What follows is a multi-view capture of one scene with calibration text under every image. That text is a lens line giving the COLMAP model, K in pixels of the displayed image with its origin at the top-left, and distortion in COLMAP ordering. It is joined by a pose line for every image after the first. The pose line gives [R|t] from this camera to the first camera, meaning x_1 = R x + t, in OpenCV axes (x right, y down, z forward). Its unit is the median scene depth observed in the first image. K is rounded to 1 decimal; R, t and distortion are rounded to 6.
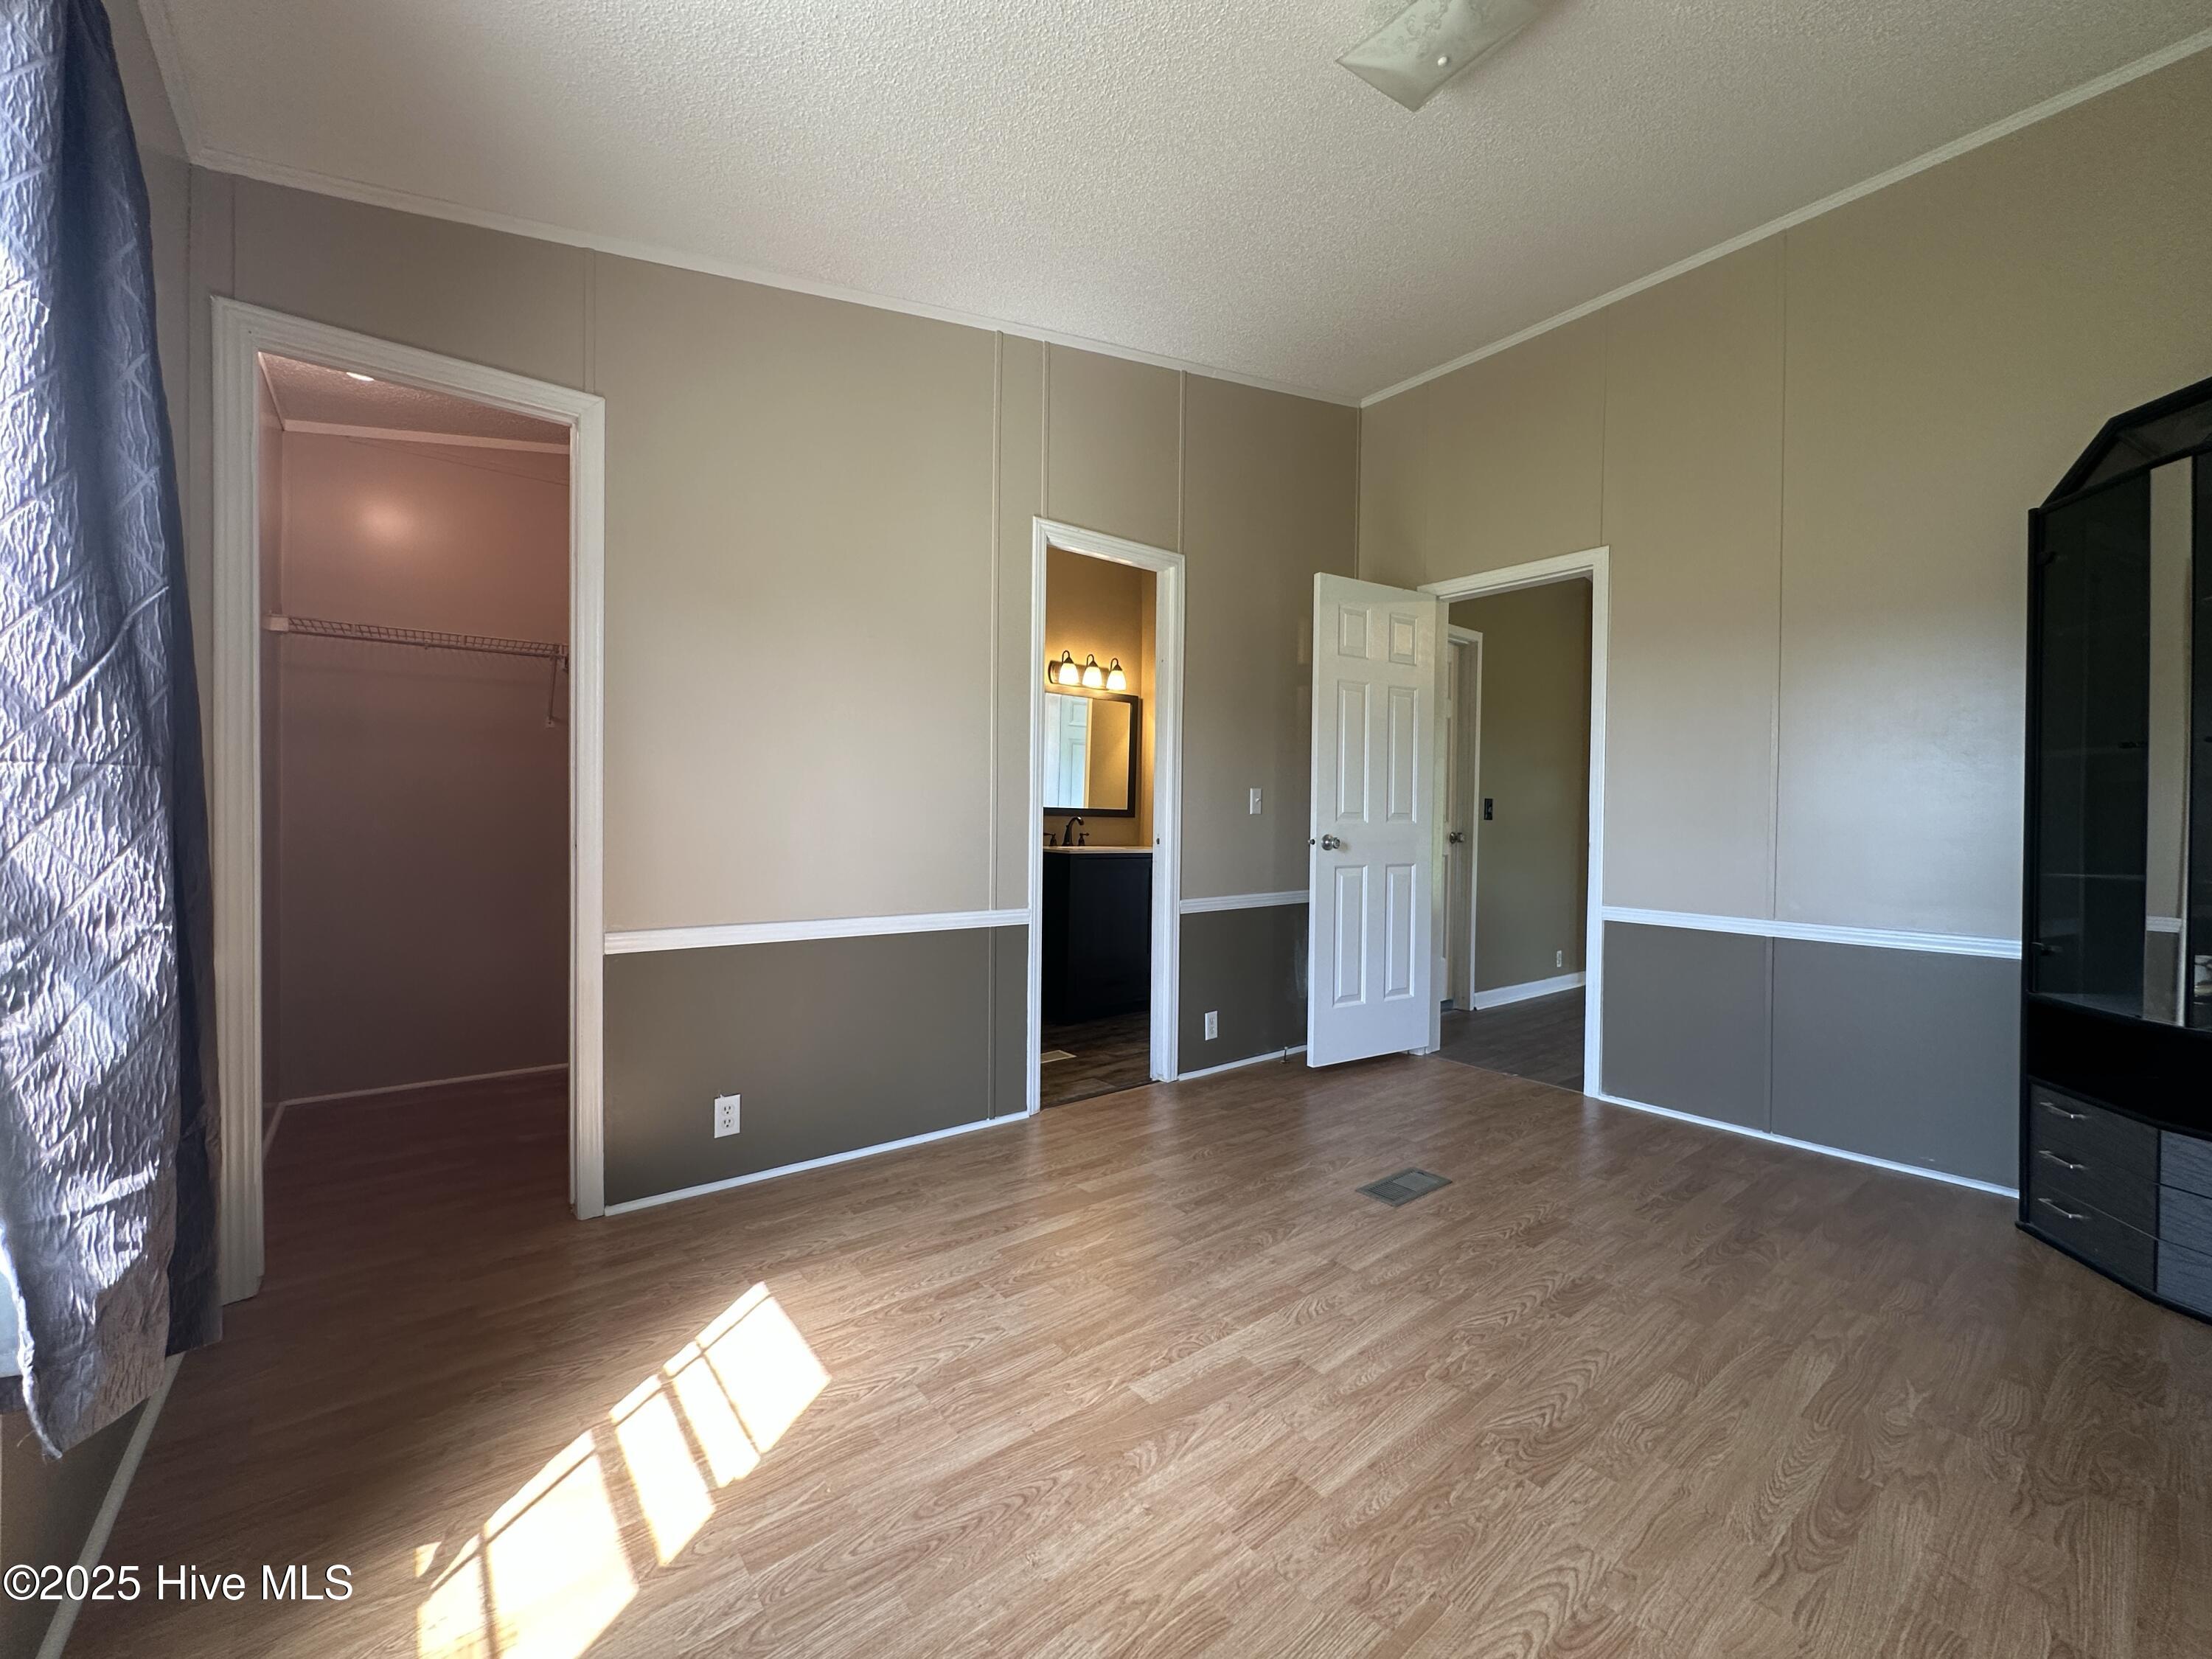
lens RADIAL K [[876.6, 0, 1102.0], [0, 876.6, 835.6], [0, 0, 1]] dist [-0.003200, 0.000039]
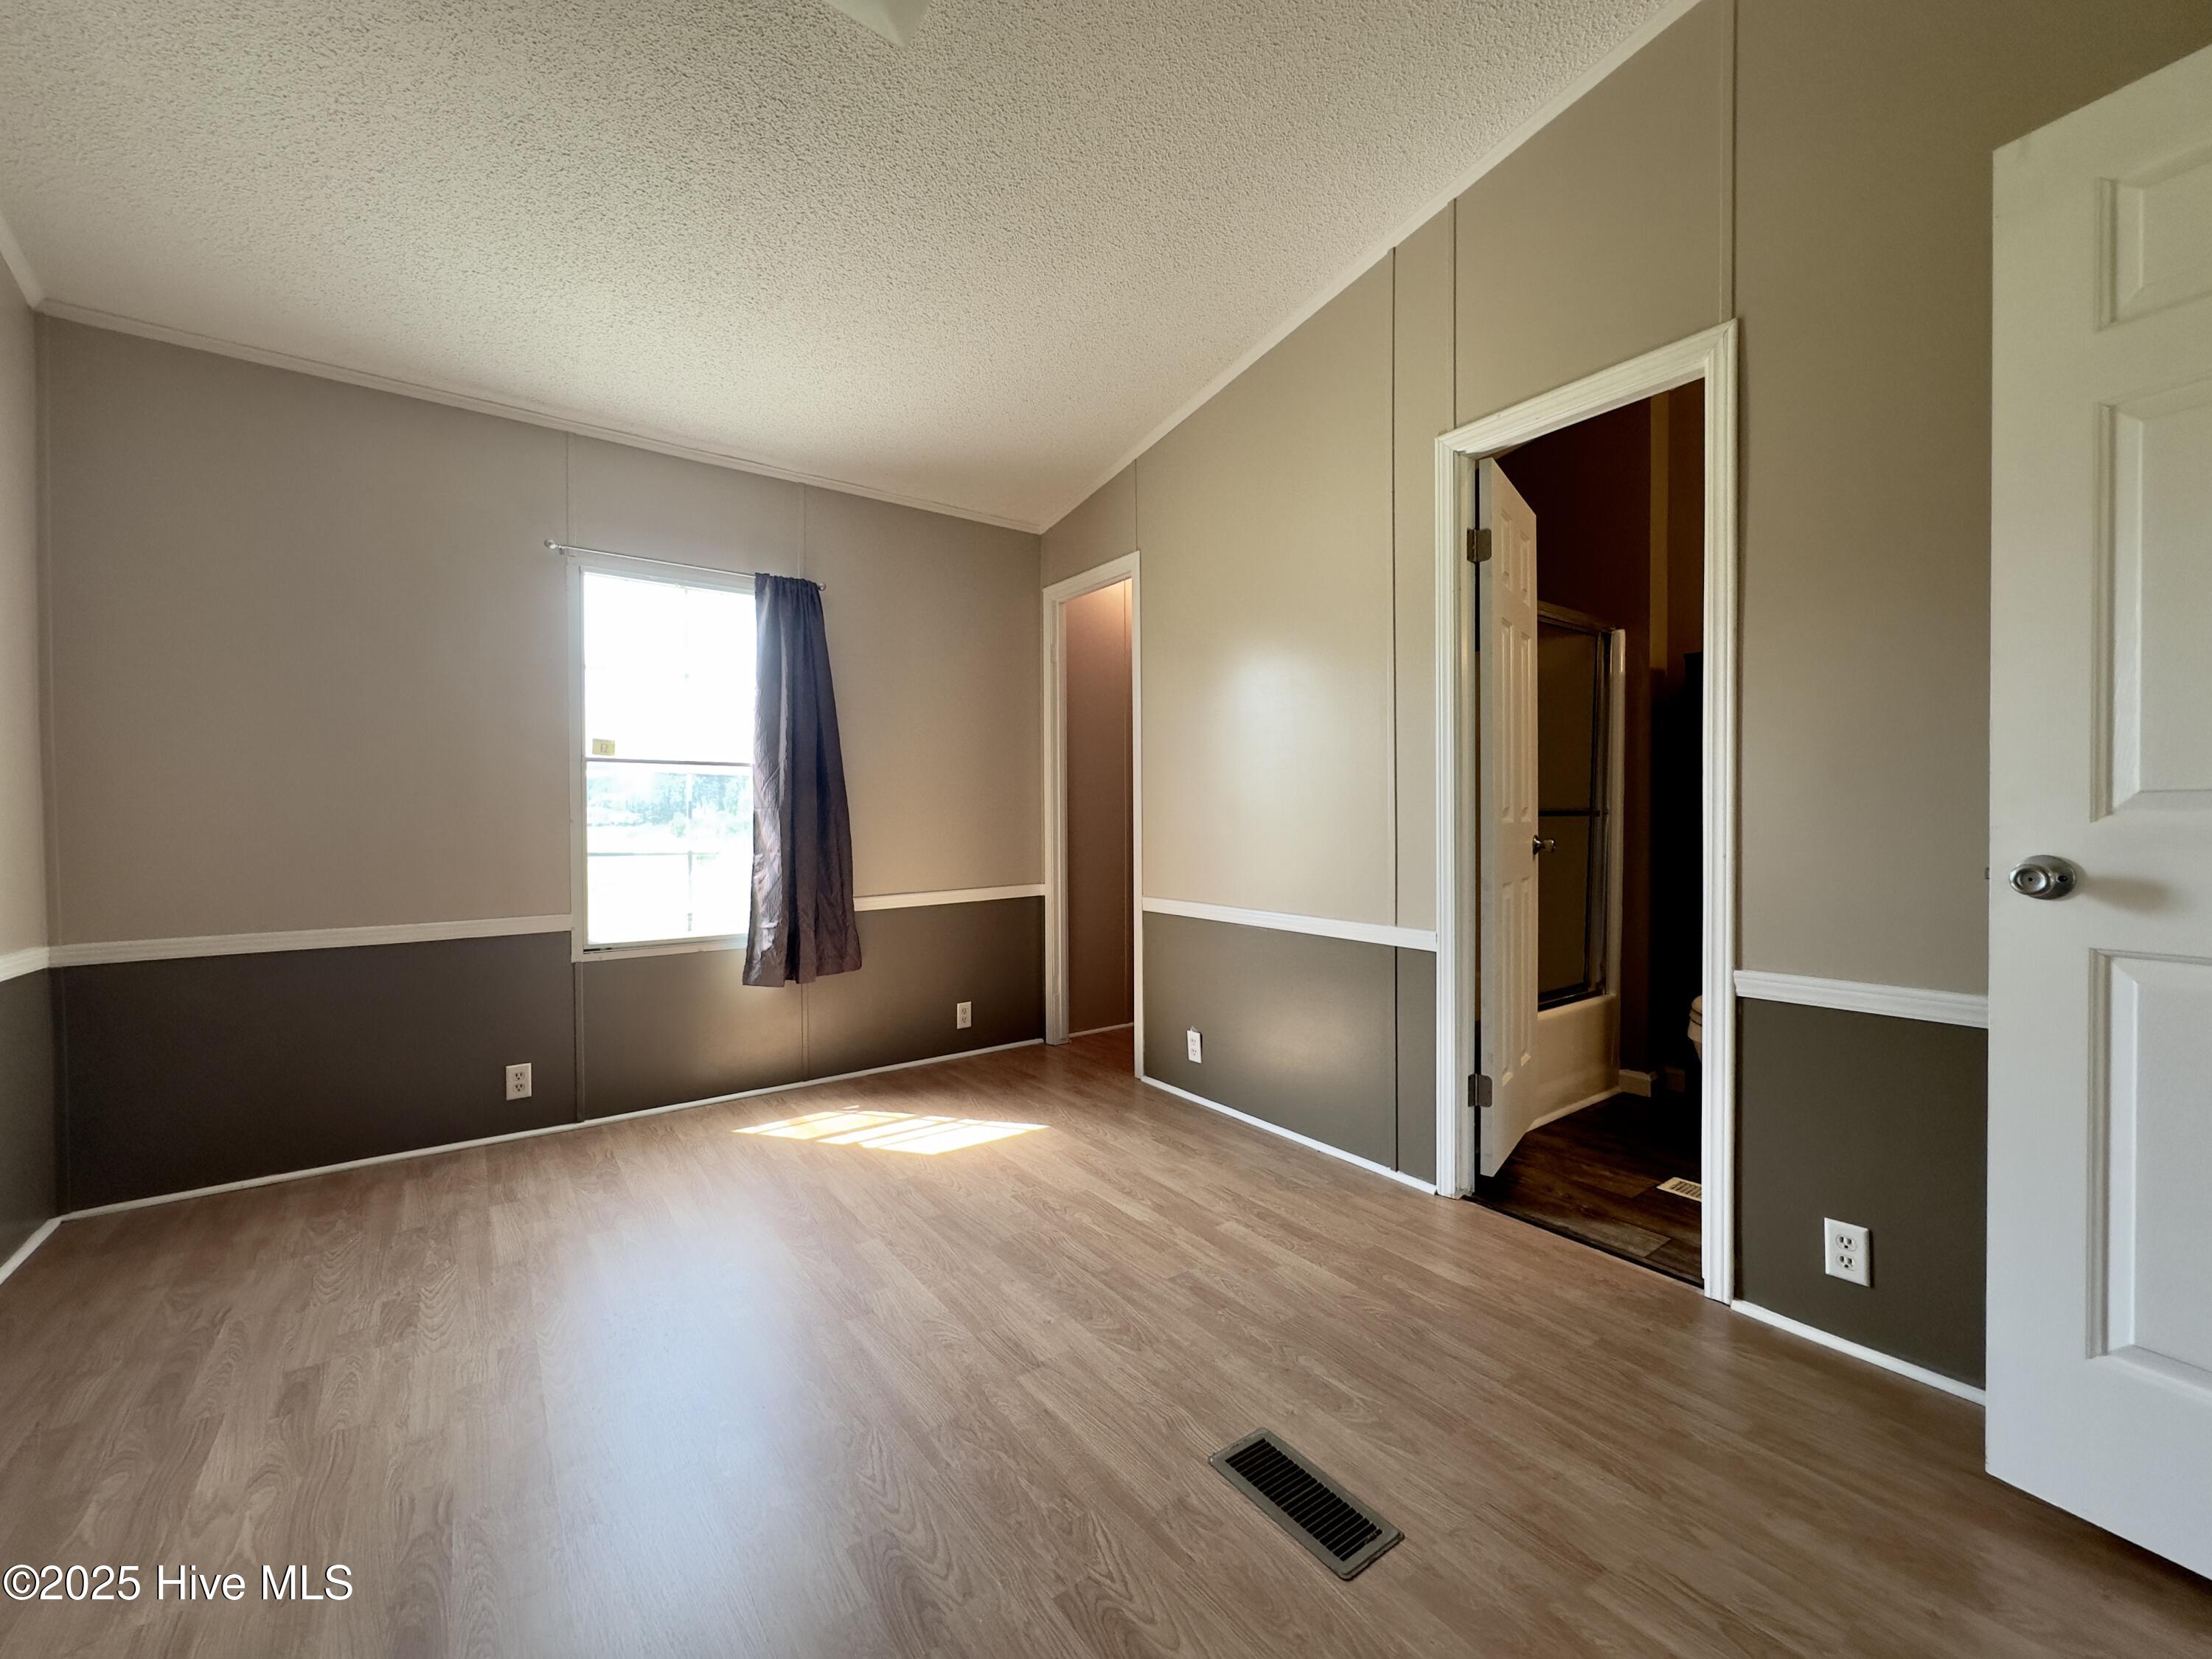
lens RADIAL K [[916.6, 0, 1143.2], [0, 916.6, 822.3], [0, 0, 1]] dist [-0.000166, 0.000091]
pose [[-0.027256, -0.003756, -0.999621, 1.031381], [-0.014763, 0.999885, -0.003355, -0.012590], [0.999519, 0.014666, -0.027309, 1.030779]]
